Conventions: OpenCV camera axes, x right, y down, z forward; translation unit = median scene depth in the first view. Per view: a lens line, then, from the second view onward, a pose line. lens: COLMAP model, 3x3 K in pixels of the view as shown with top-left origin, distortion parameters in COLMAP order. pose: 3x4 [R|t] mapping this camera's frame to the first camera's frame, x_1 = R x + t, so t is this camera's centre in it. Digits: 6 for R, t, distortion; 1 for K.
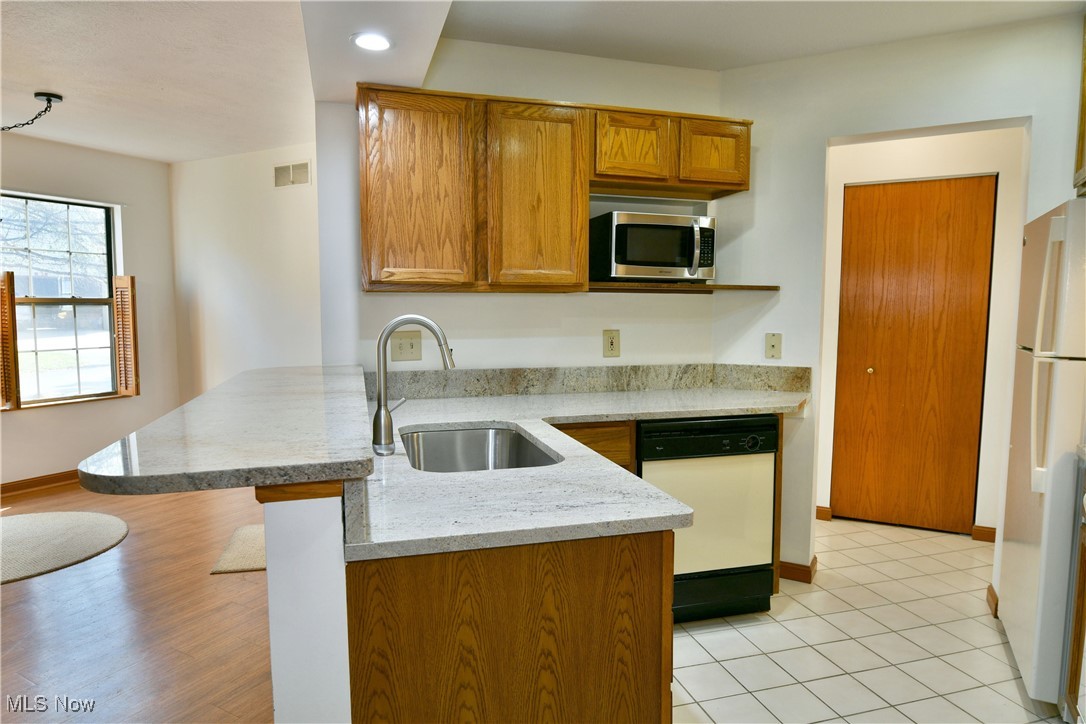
lens RADIAL K [[656.1, 0, 539.8], [0, 656.1, 362.5], [0, 0, 1]] dist [-0.013977, -0.001825]
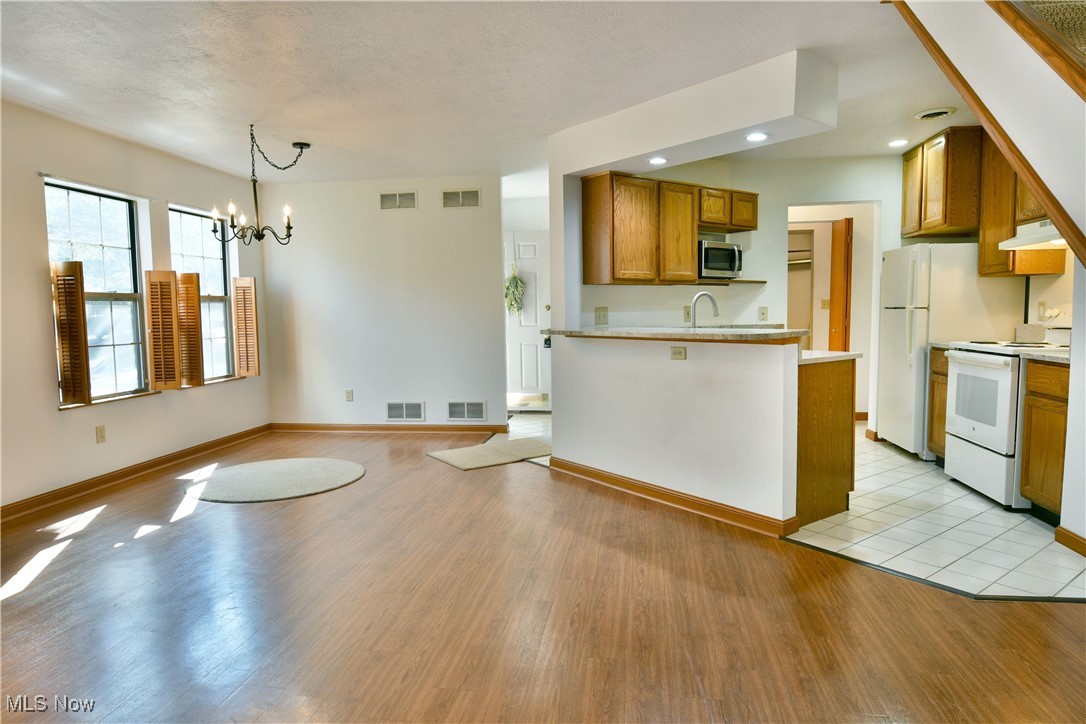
lens RADIAL K [[656.1, 0, 539.8], [0, 656.1, 362.5], [0, 0, 1]] dist [-0.013977, -0.001825]
pose [[0.939384, -0.044806, 0.339925, -0.876376], [0.047418, 0.998875, 0.000624, 0.082032], [-0.339571, 0.015532, 0.940452, -0.525564]]
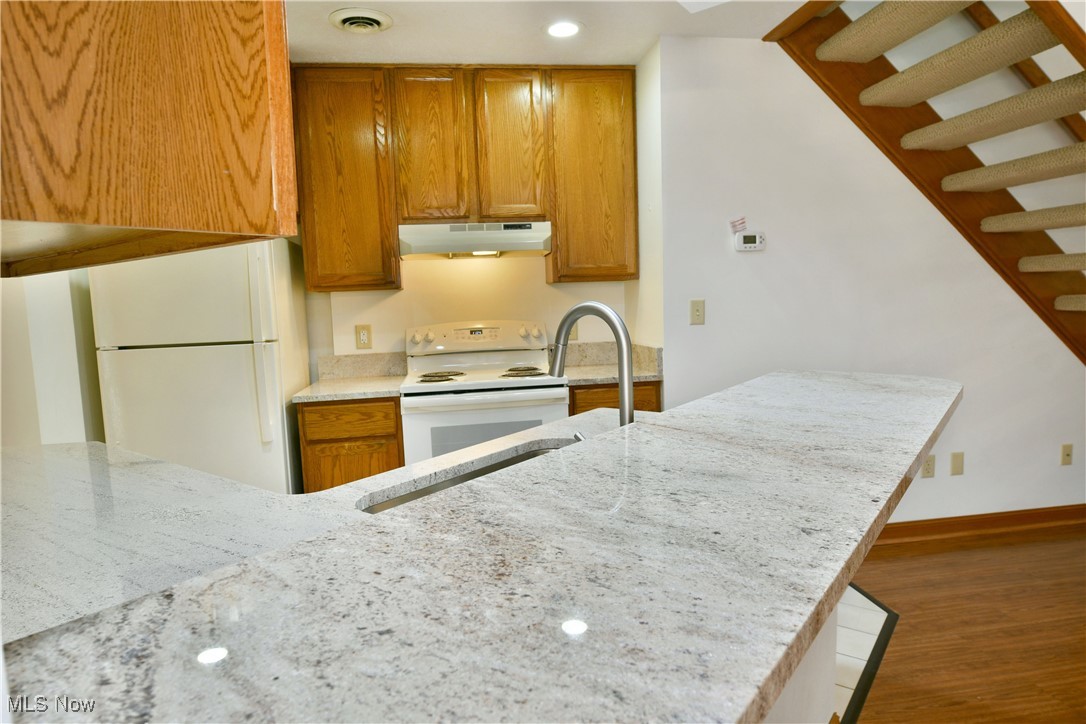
lens RADIAL K [[646.4, 0, 539.8], [0, 646.4, 362.8], [0, 0, 1]] dist [-0.020734, -0.002625]
pose [[-0.601227, -0.058089, 0.796964, -0.424024], [0.103959, 0.983192, 0.150089, -0.069707], [-0.792287, 0.173089, -0.585083, 0.868861]]
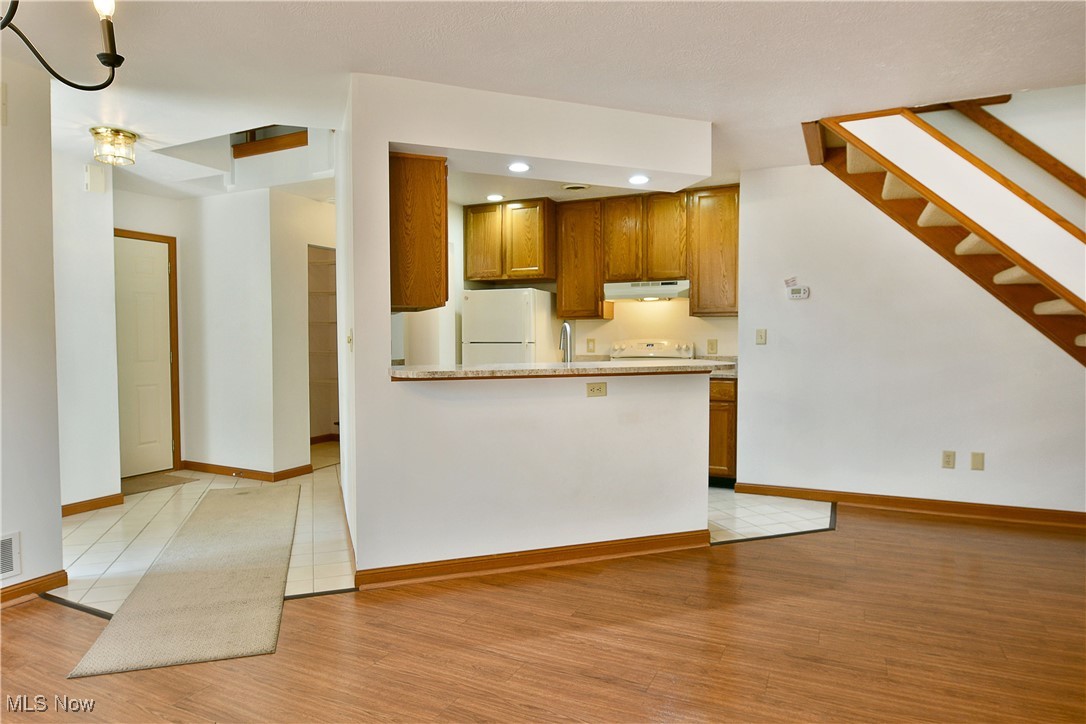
lens RADIAL K [[646.4, 0, 539.8], [0, 646.4, 362.8], [0, 0, 1]] dist [-0.020734, -0.002625]
pose [[-0.056191, -0.040880, 0.997583, -1.315831], [0.087930, 0.995076, 0.045730, -0.028977], [-0.994541, 0.090287, -0.052319, 0.712358]]
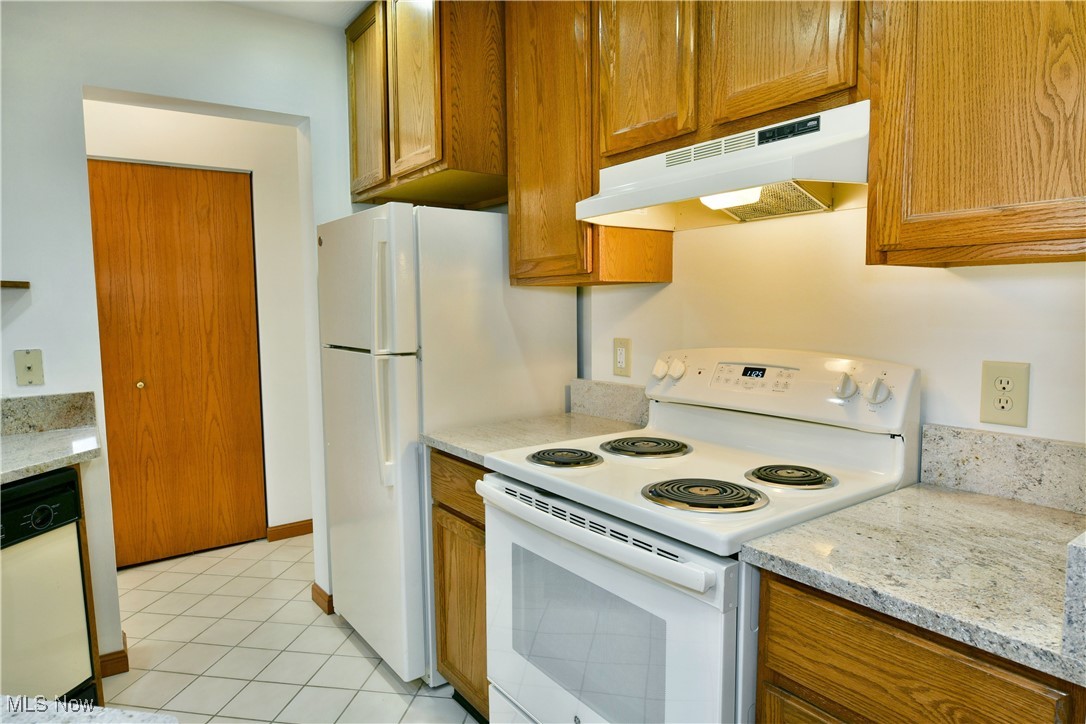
lens RADIAL K [[656.1, 0, 539.8], [0, 656.1, 362.5], [0, 0, 1]] dist [-0.013977, -0.001825]
pose [[0.433361, -0.089672, 0.896748, -0.027442], [0.091552, 0.994270, 0.055181, -0.019611], [-0.896558, 0.058186, 0.439087, 0.211138]]
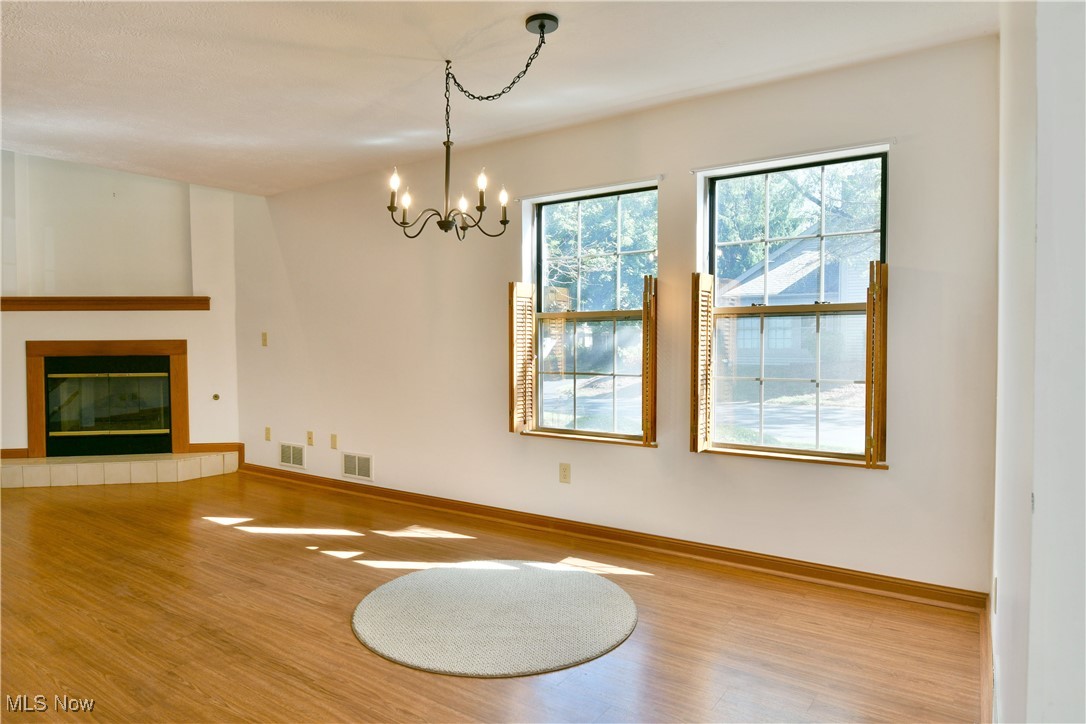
lens RADIAL K [[656.1, 0, 539.8], [0, 656.1, 362.5], [0, 0, 1]] dist [-0.013977, -0.001825]
pose [[-0.112831, 0.027870, -0.993223, -0.029531], [-0.080240, 0.996086, 0.037065, -0.066384], [0.990369, 0.083878, -0.110153, 1.260437]]
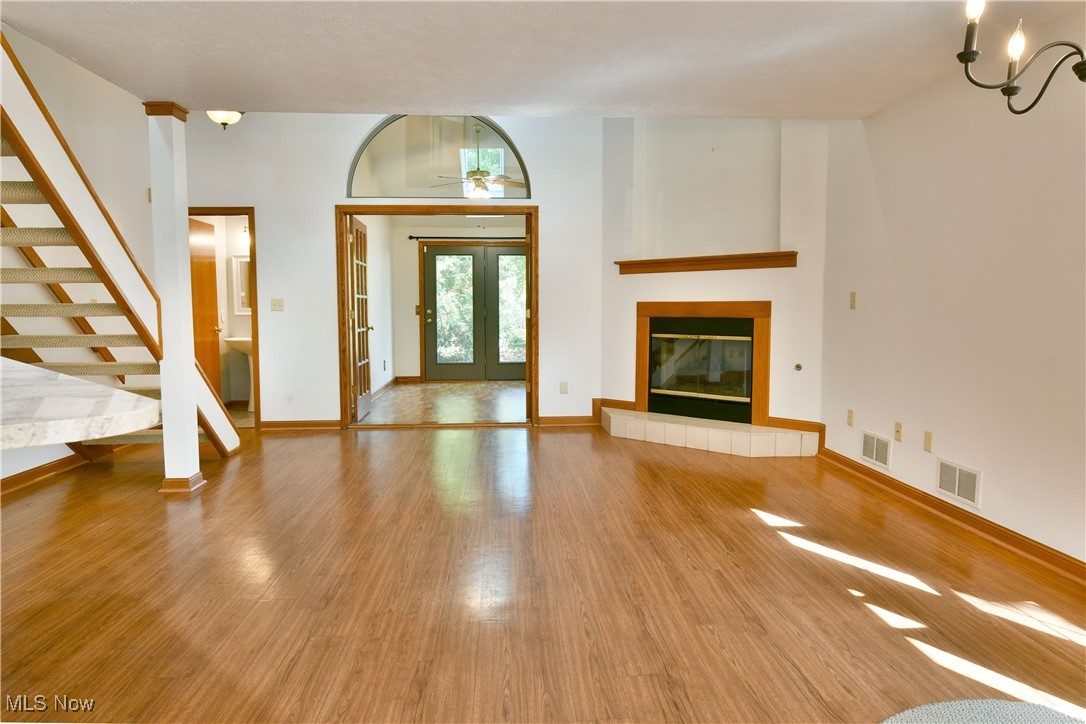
lens RADIAL K [[681.1, 0, 549.1], [0, 681.1, 366.8], [0, 0, 1]] dist [-0.022168, 0.000705]
pose [[-0.847258, 0.048108, -0.528999, -0.367071], [-0.044483, 0.985966, 0.160910, -0.070357], [0.529316, 0.159863, -0.833227, 1.227228]]
